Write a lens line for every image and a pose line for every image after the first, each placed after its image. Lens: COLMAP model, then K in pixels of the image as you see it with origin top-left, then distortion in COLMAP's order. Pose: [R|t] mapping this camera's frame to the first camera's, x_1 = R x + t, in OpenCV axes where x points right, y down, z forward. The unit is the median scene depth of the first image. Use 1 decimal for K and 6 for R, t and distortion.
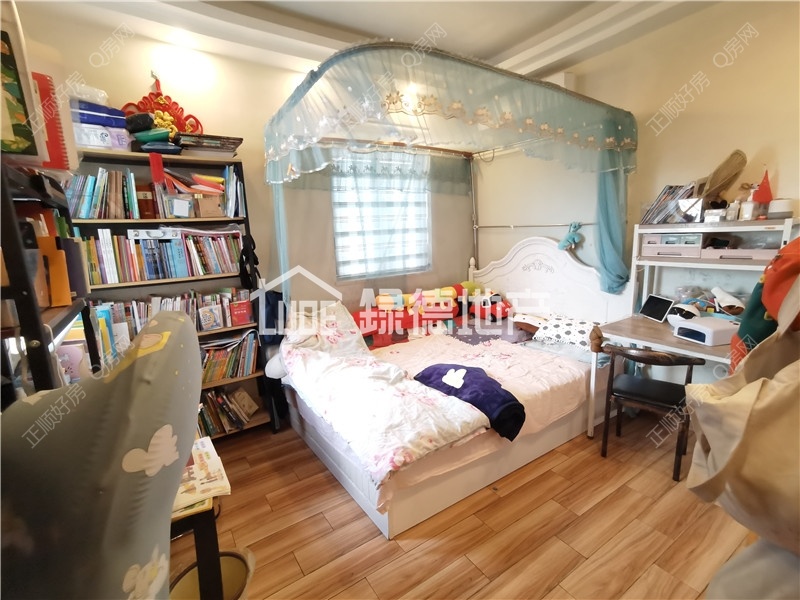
lens RADIAL K [[388.2, 0, 400.0], [0, 388.2, 300.0], [0, 0, 1]] dist [-0.047551, 0.067163]
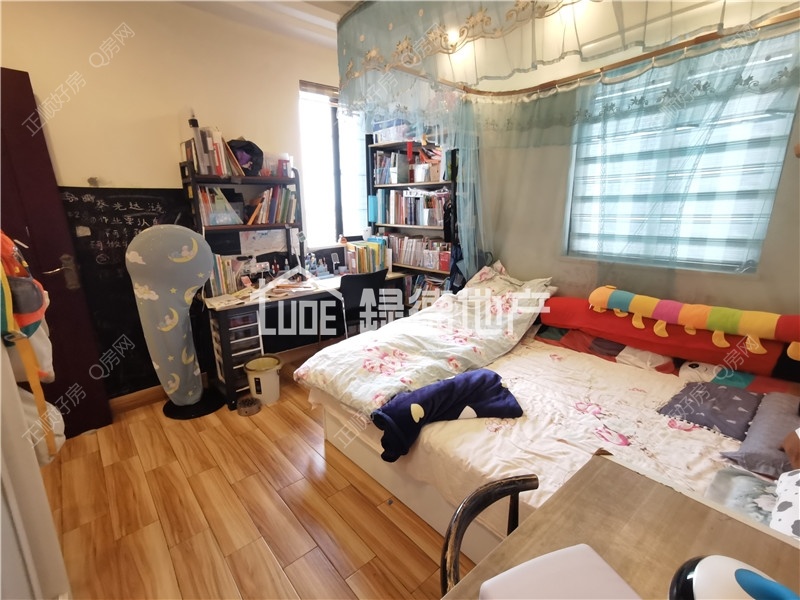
lens RADIAL K [[388.2, 0, 400.0], [0, 388.2, 300.0], [0, 0, 1]] dist [-0.047551, 0.067163]
pose [[0.145207, 0.286225, -0.947096, 0.614201], [-0.173011, 0.949838, 0.260528, -0.115090], [0.974157, 0.126028, 0.187443, 0.518222]]
